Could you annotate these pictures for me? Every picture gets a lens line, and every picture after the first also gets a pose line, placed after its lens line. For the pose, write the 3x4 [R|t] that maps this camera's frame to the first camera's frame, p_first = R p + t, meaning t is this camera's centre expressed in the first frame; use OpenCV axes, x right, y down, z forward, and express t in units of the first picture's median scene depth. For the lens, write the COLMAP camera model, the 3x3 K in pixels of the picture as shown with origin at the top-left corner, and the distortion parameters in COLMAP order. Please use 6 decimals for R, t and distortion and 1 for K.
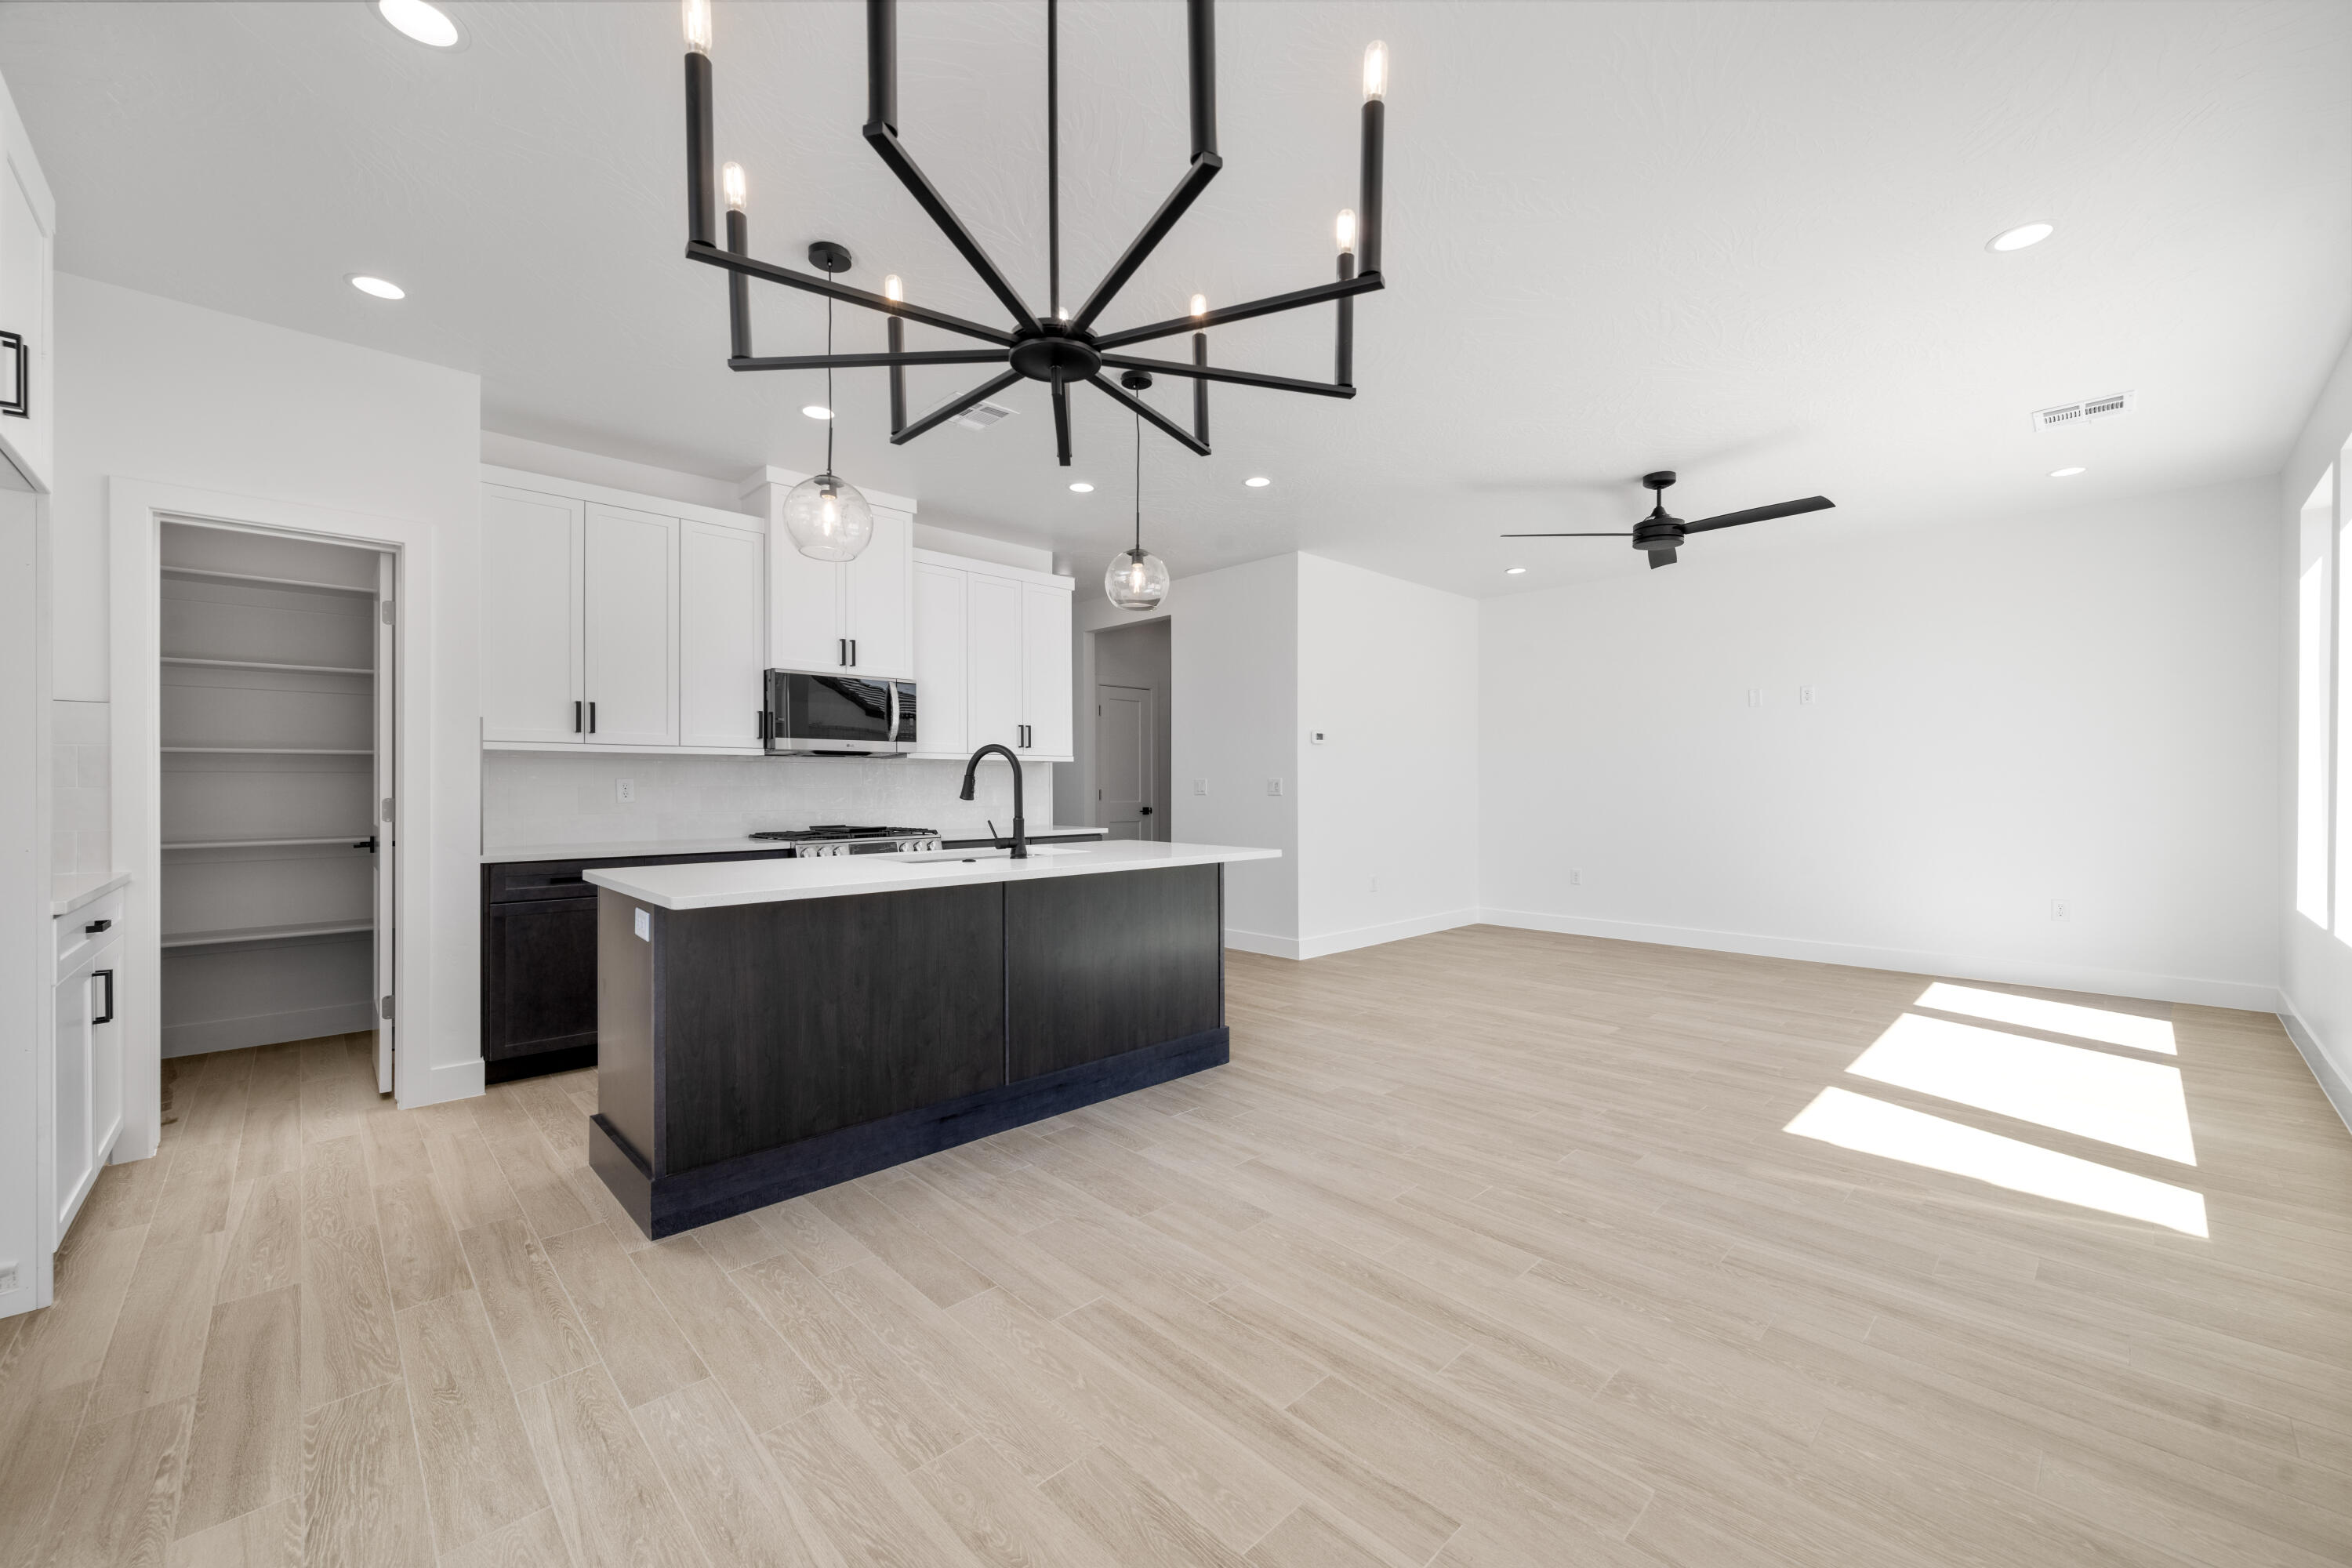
lens RADIAL K [[916.0, 0, 1176.0], [0, 916.0, 784.0], [0, 0, 1]] dist [0.000232, 0.000113]
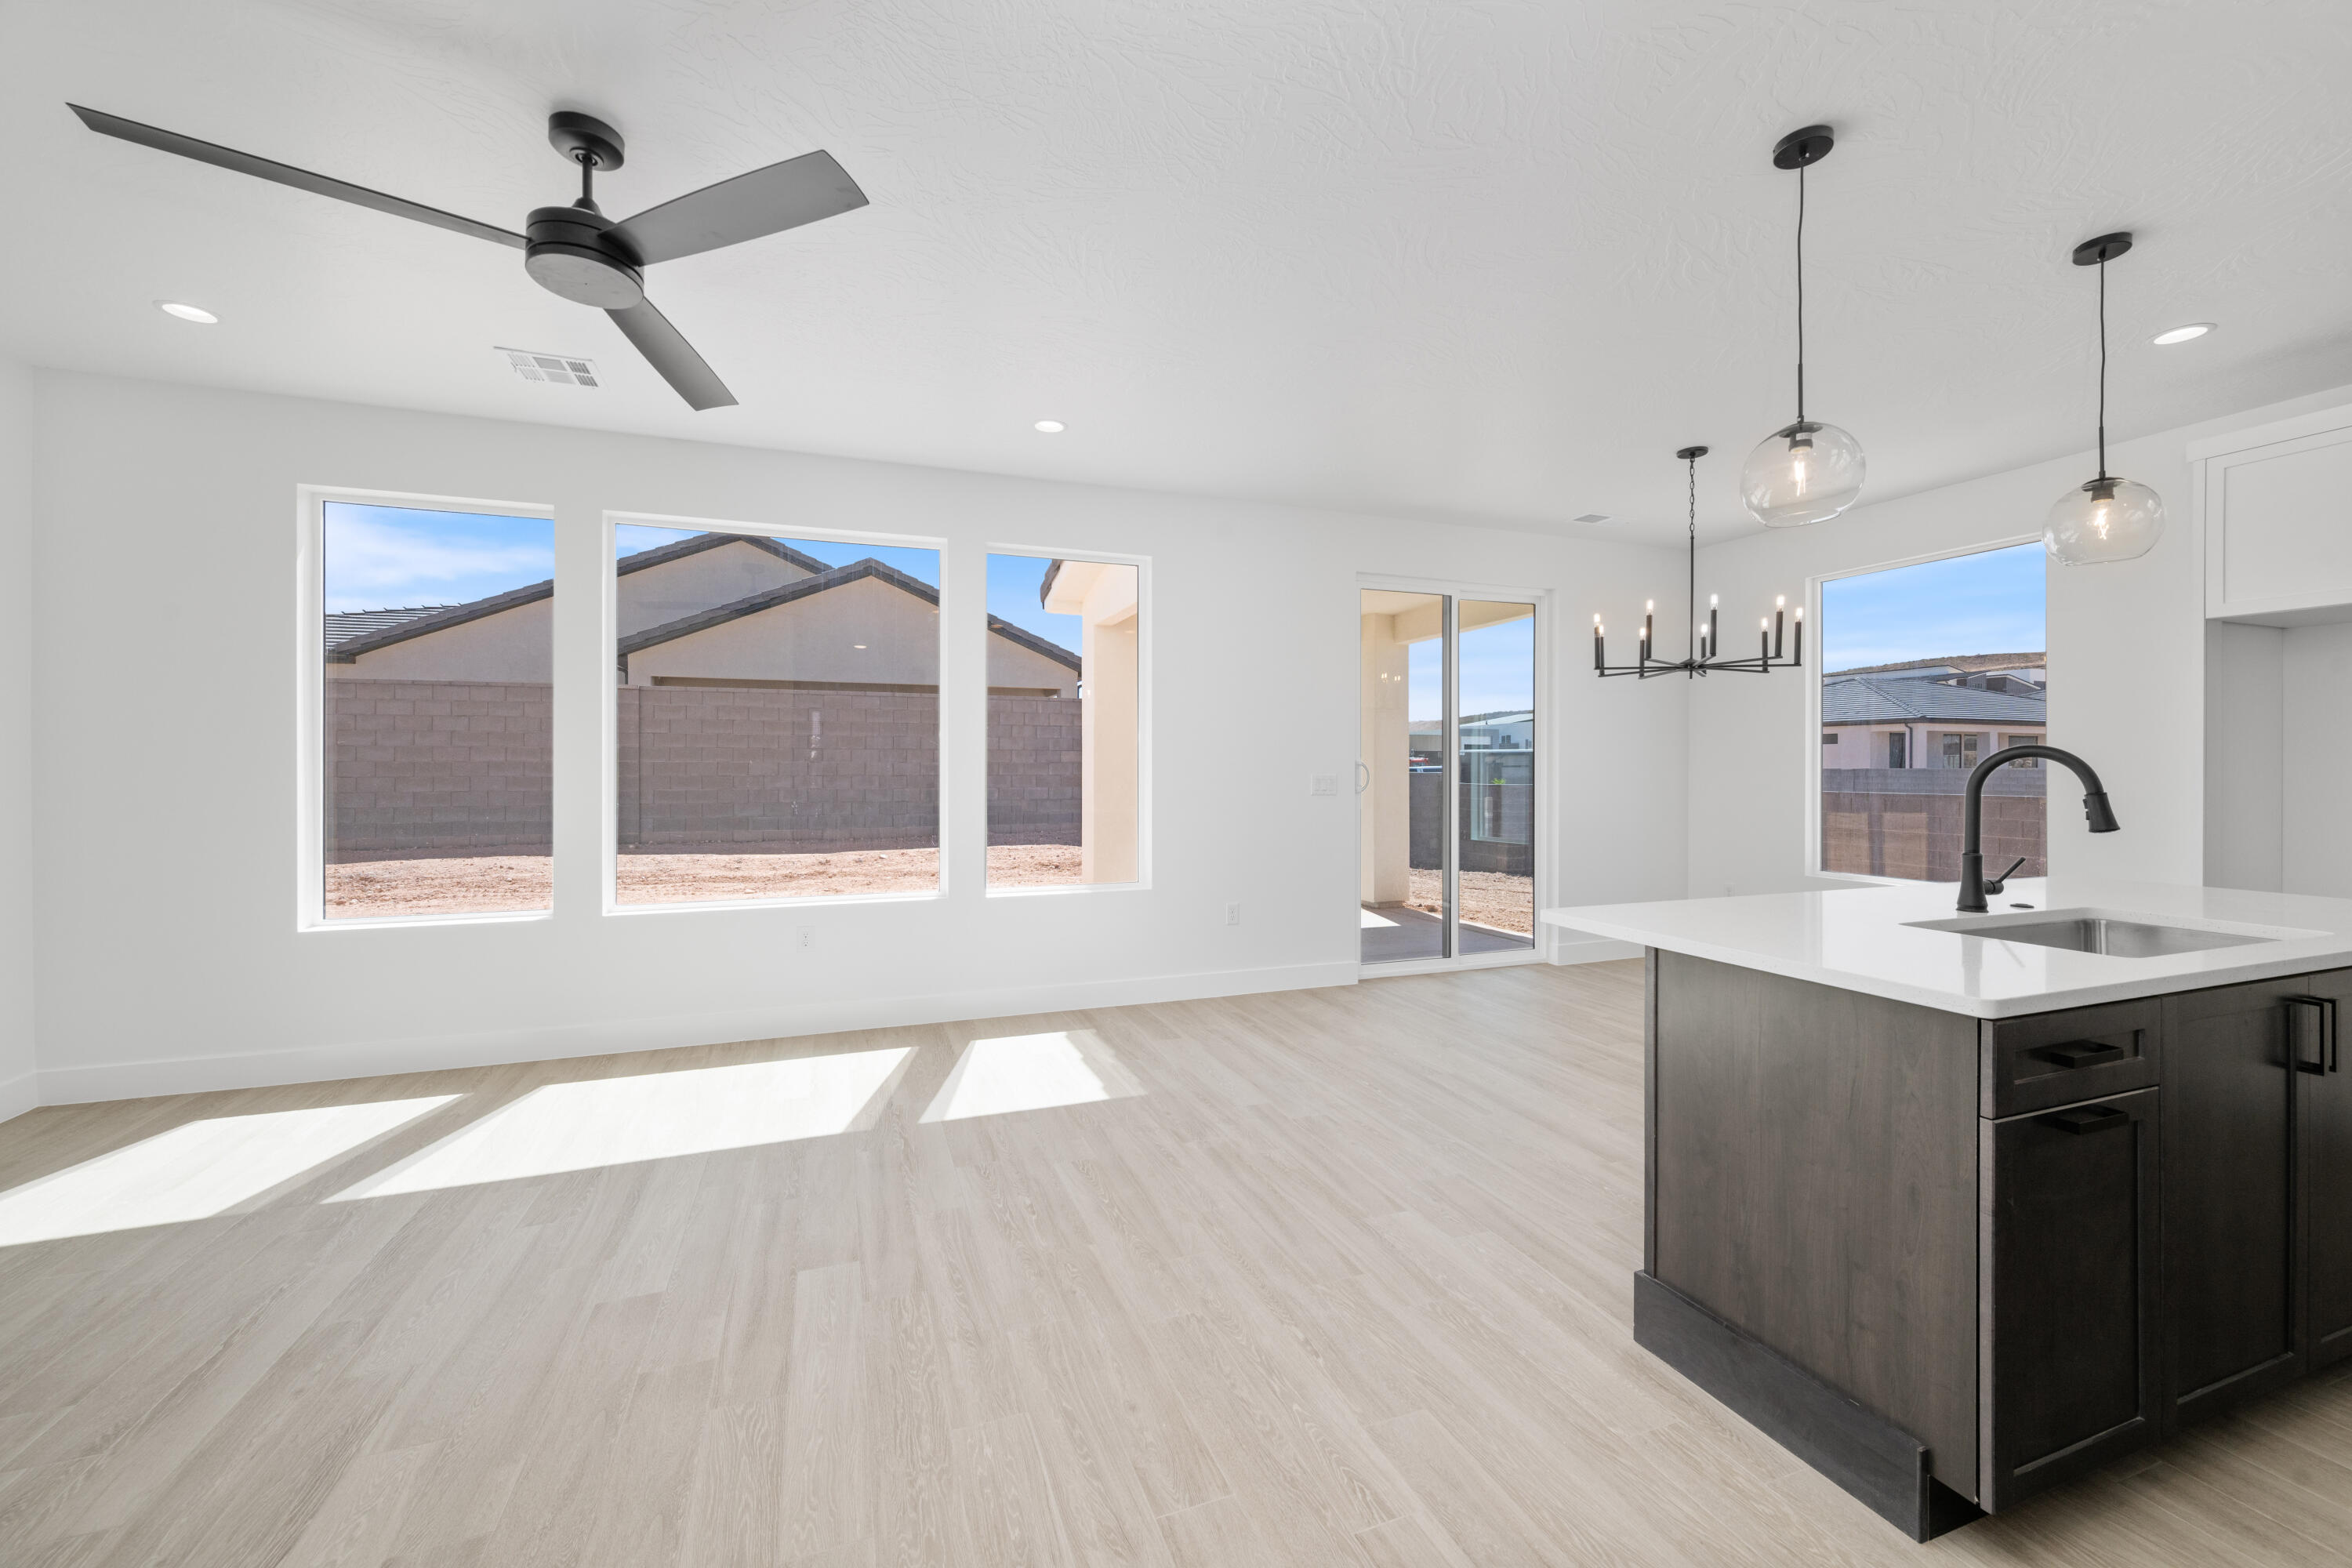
lens RADIAL K [[923.7, 0, 1178.5], [0, 923.7, 770.3], [0, 0, 1]] dist [-0.001038, -0.000214]
pose [[-0.919297, 0.000014, 0.393565, 0.112630], [0.000520, 0.999999, 0.001180, -0.028755], [-0.393565, 0.001290, -0.919296, 1.992976]]
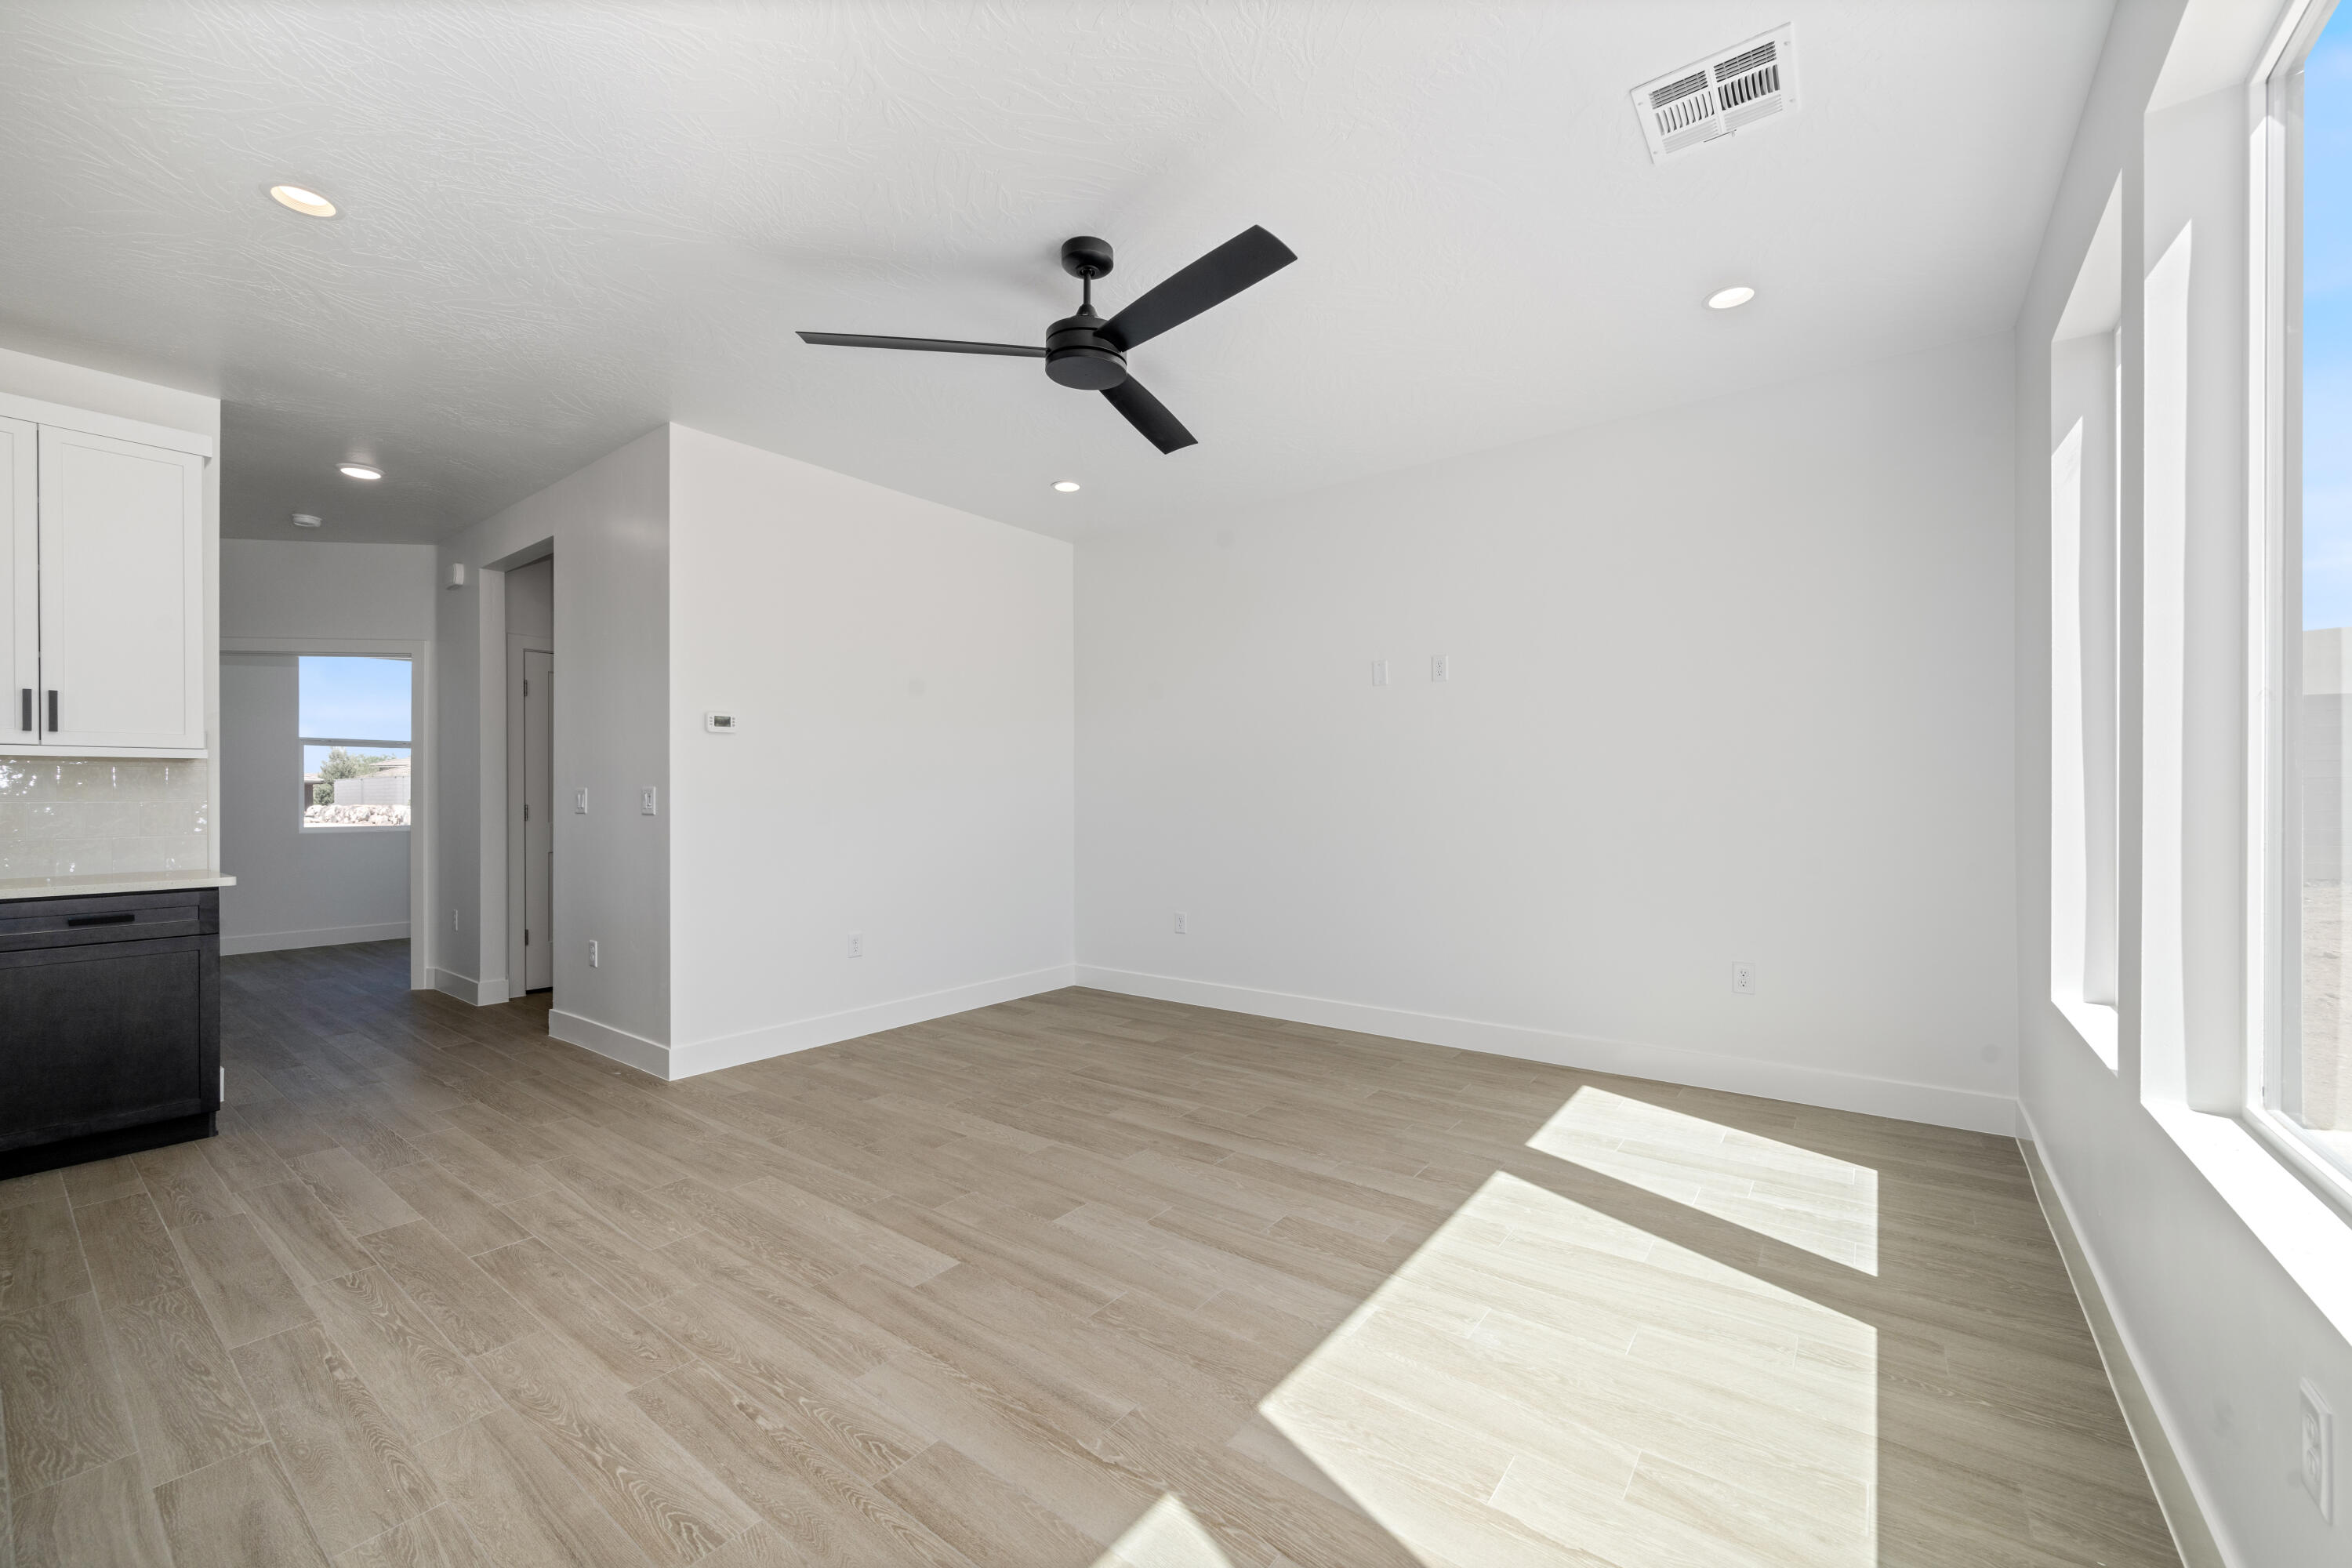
lens RADIAL K [[926.9, 0, 1174.8], [0, 926.9, 792.9], [0, 0, 1]] dist [-0.000913, -0.000019]
pose [[0.987514, -0.002728, 0.157506, 0.746135], [0.002839, 0.999996, -0.000476, -0.002325], [-0.157504, 0.000917, 0.987518, 0.652850]]
